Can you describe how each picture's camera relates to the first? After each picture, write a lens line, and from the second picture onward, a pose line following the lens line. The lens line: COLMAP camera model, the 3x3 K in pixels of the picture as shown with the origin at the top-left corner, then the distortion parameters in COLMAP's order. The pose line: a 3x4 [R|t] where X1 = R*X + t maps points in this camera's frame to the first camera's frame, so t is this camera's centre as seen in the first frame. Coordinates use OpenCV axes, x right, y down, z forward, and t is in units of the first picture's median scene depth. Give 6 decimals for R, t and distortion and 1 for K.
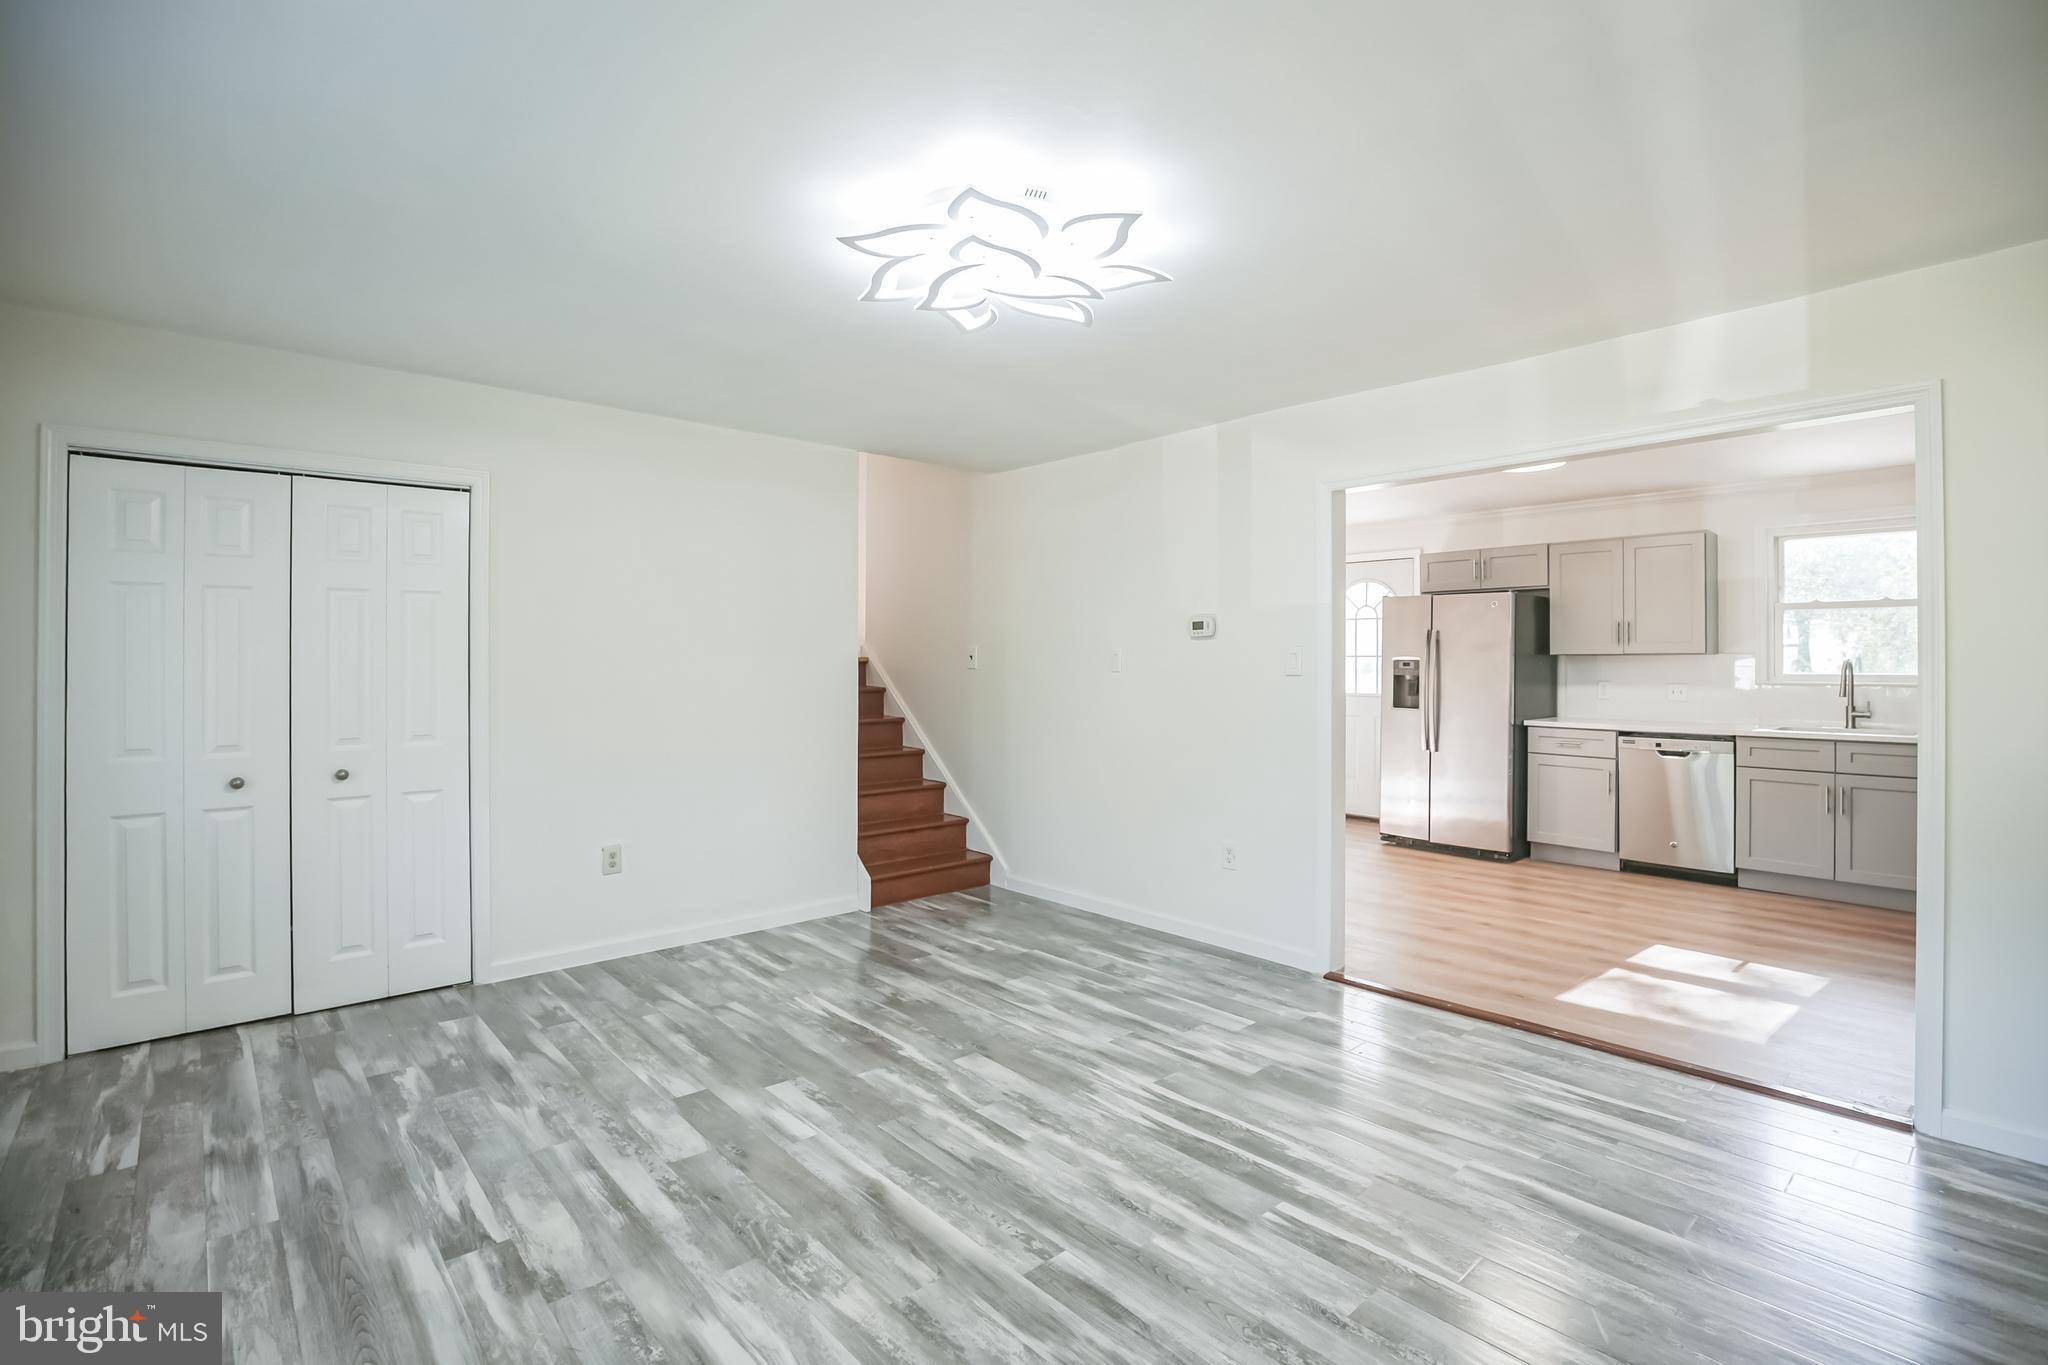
lens RADIAL K [[947.4, 0, 1045.2], [0, 947.4, 658.9], [0, 0, 1]] dist [-0.027353, -0.000134]
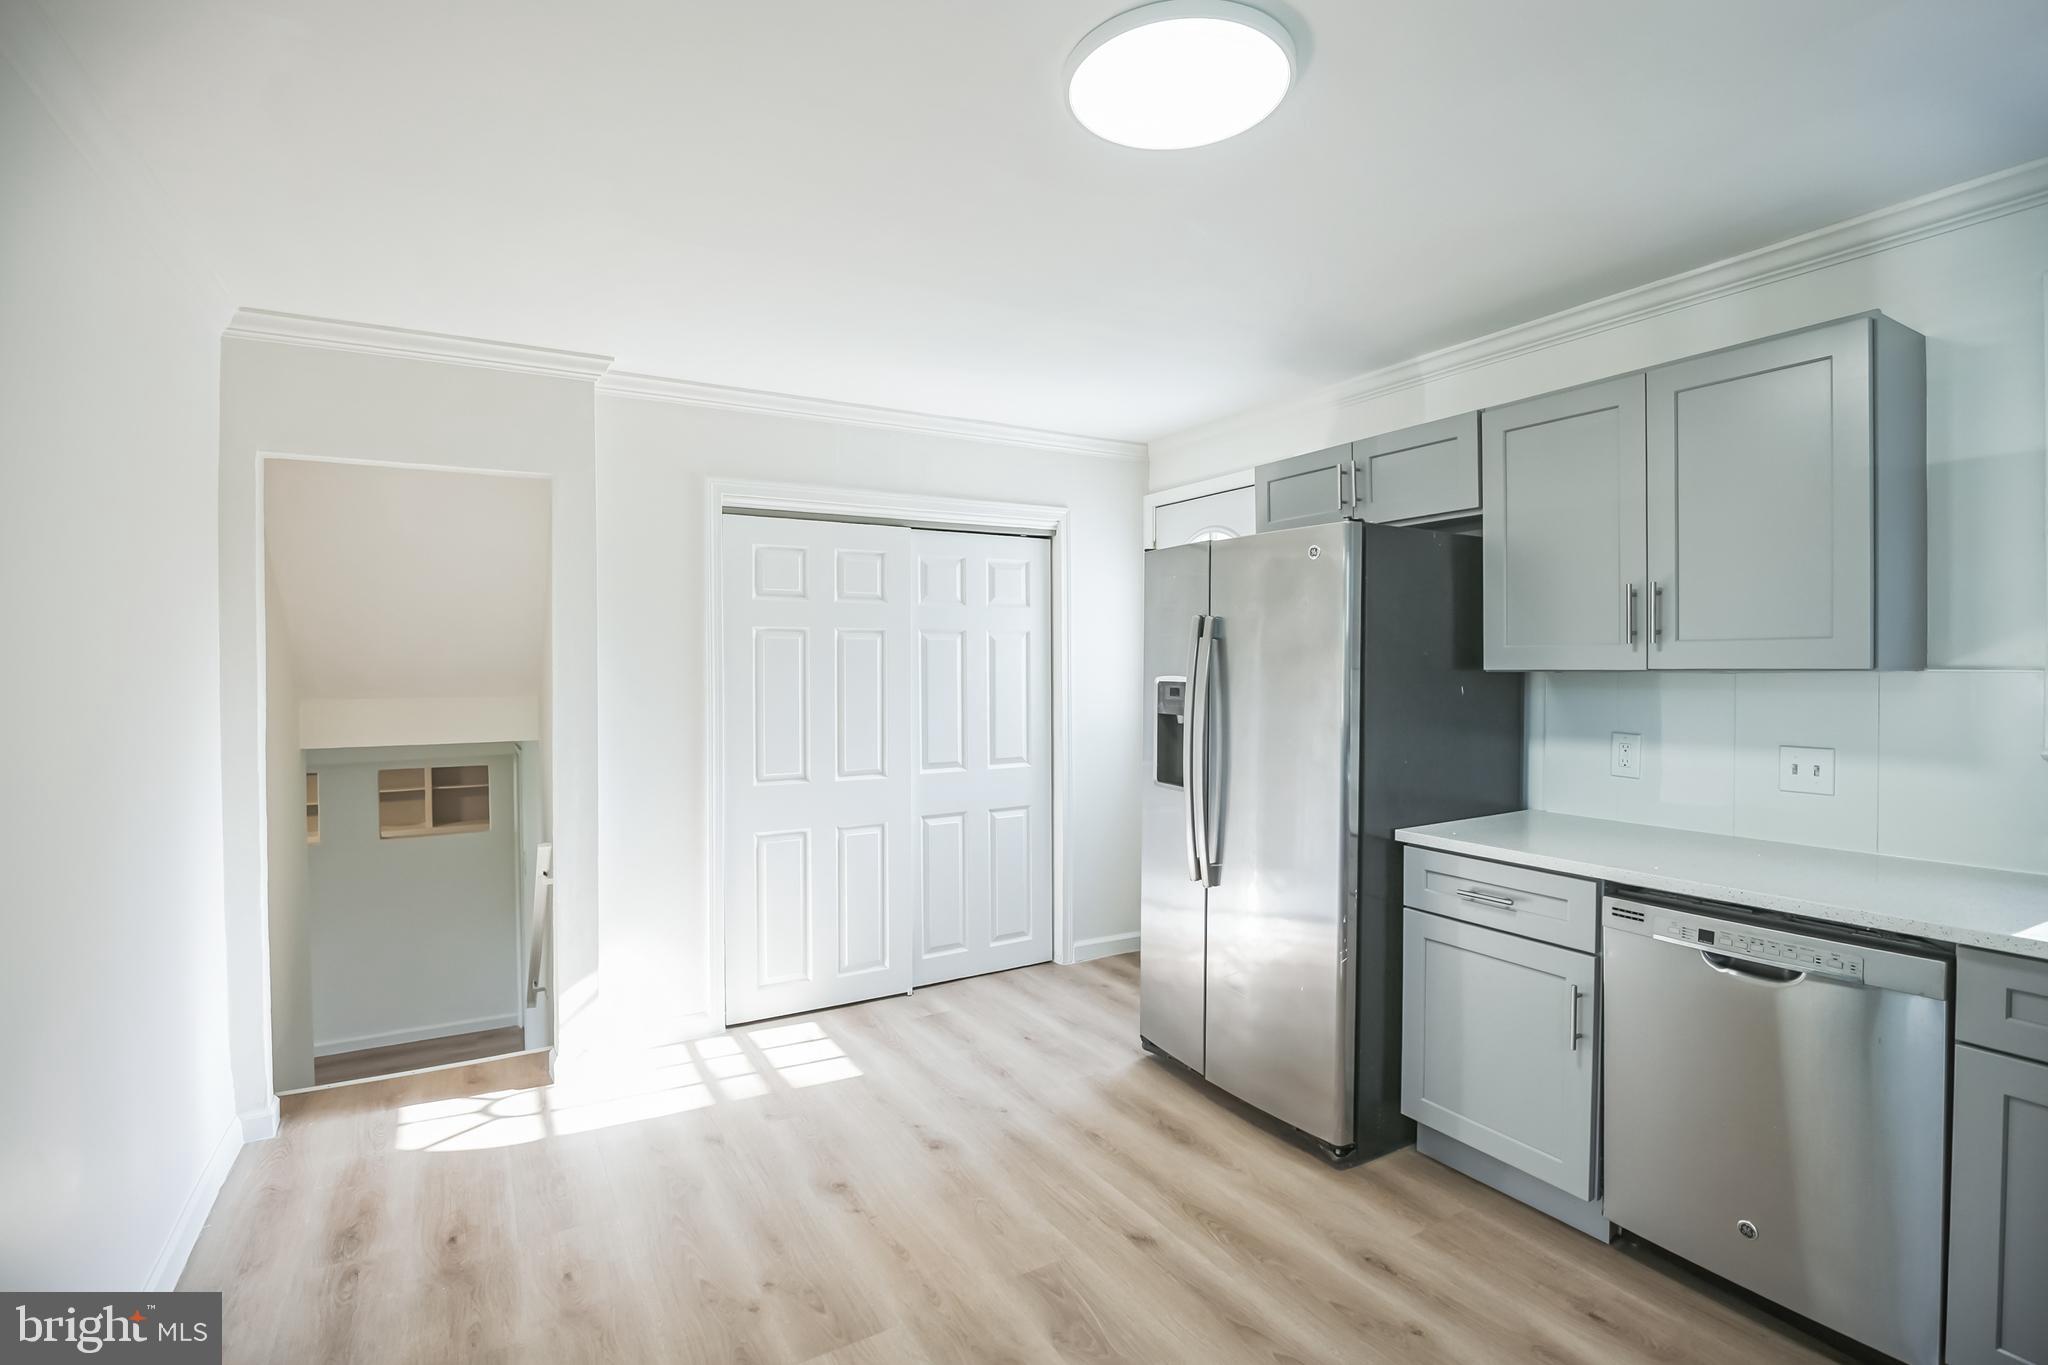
lens RADIAL K [[956.4, 0, 1024.0], [0, 956.4, 682.5], [0, 0, 1]] dist [-0.022923, 0.000133]
pose [[0.977569, -0.003904, -0.210577, 0.720421], [0.008378, 0.999758, 0.020357, -0.016422], [0.210447, -0.021664, 0.977365, 0.908383]]
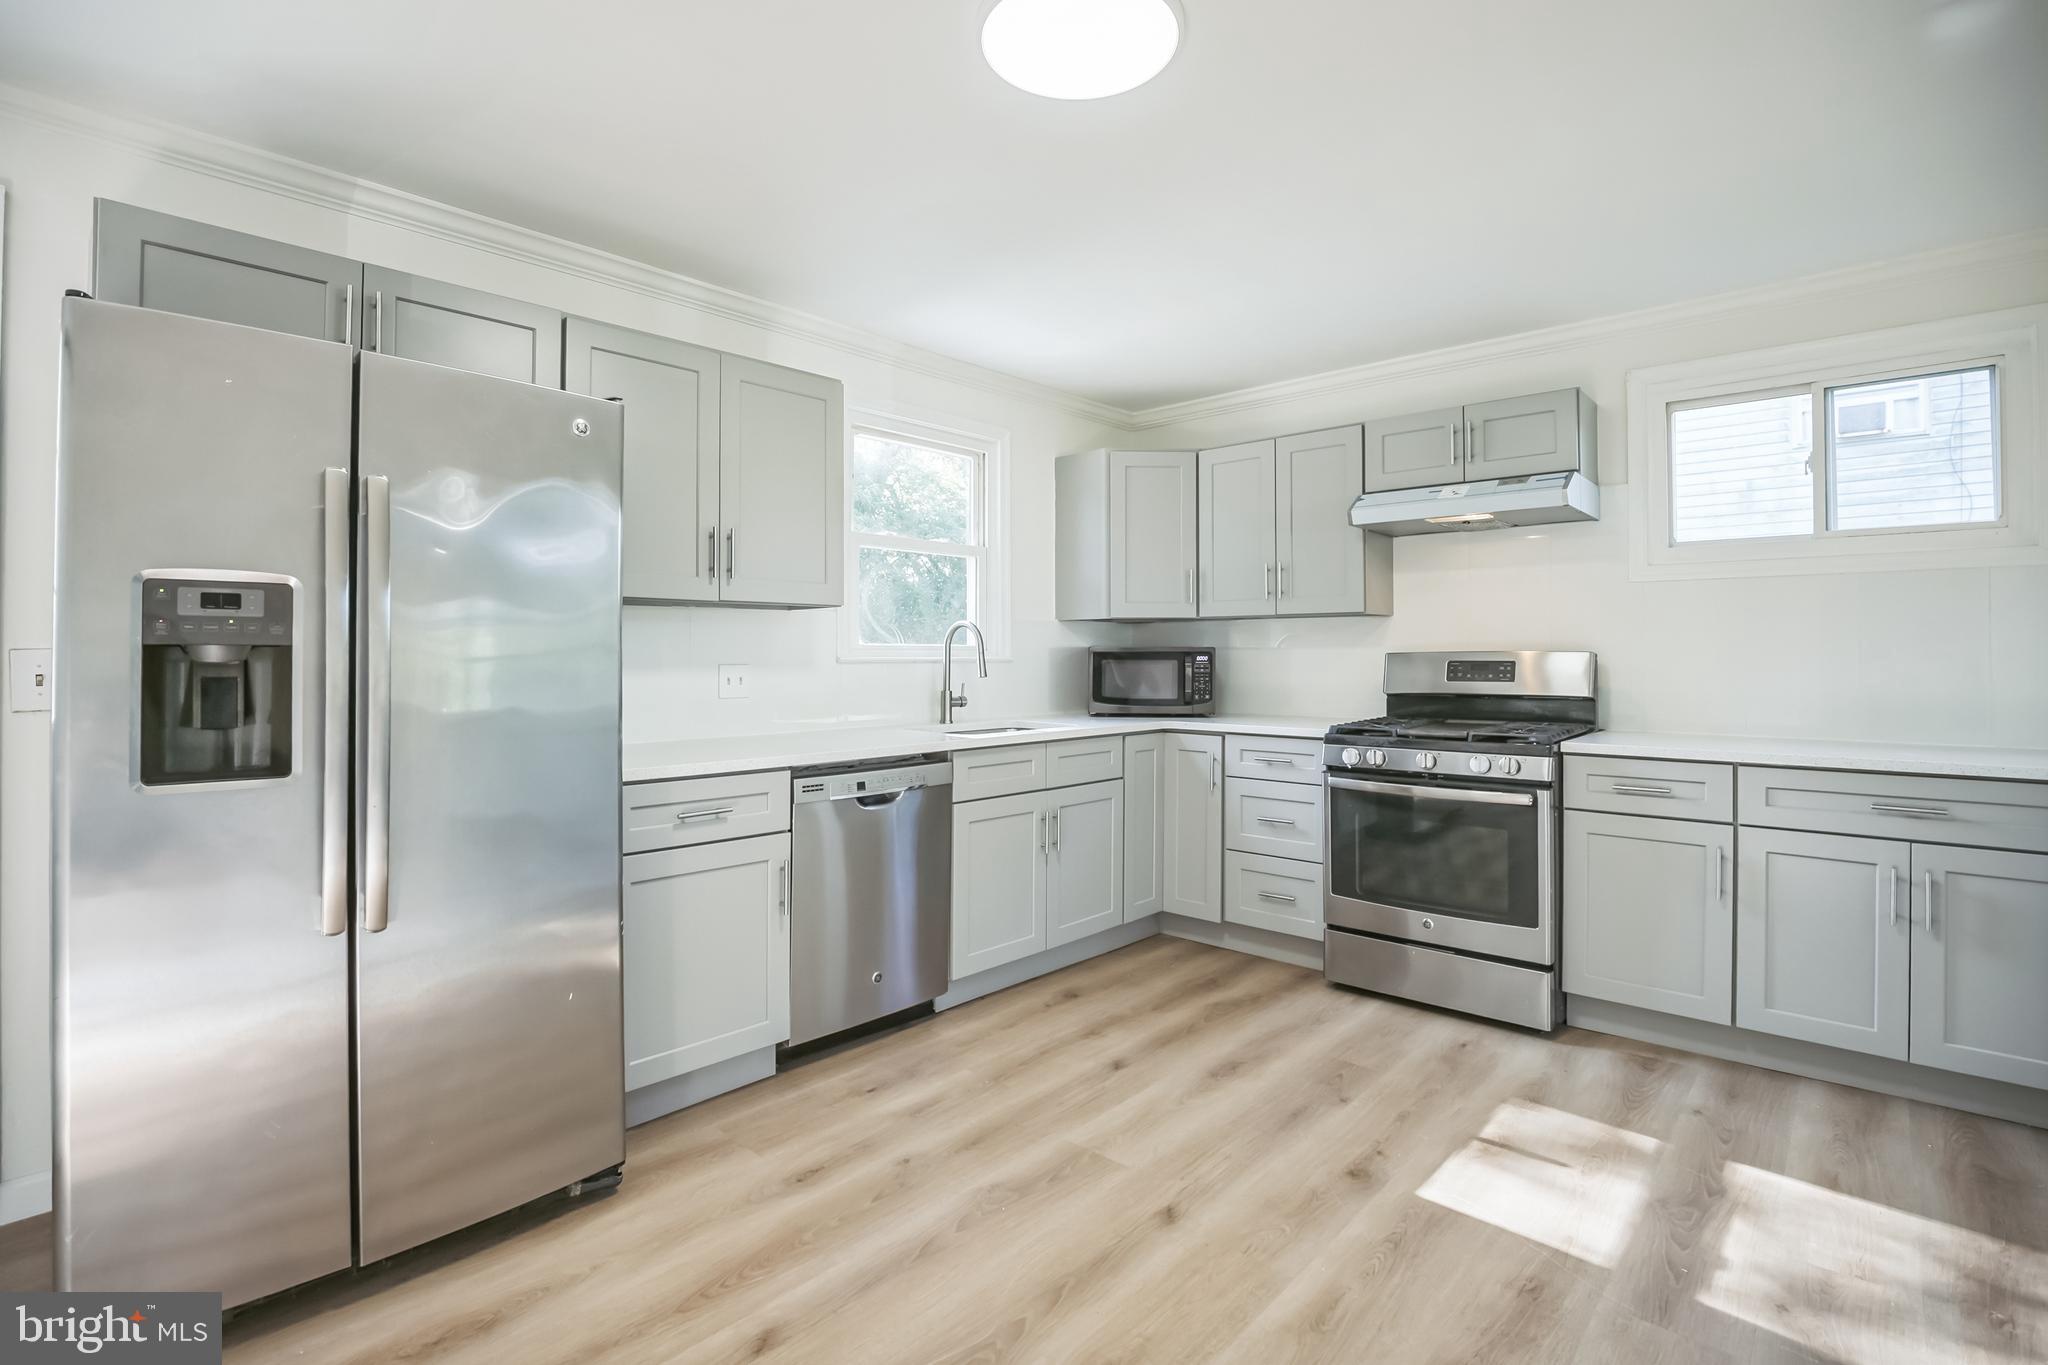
lens RADIAL K [[971.5, 0, 1033.5], [0, 971.5, 647.1], [0, 0, 1]] dist [-0.027382, 0.000407]
pose [[-0.088821, 0.007888, 0.996016, 0.207613], [-0.001132, 0.999967, -0.008020, 0.034257], [-0.996047, -0.001840, -0.088809, 1.426512]]
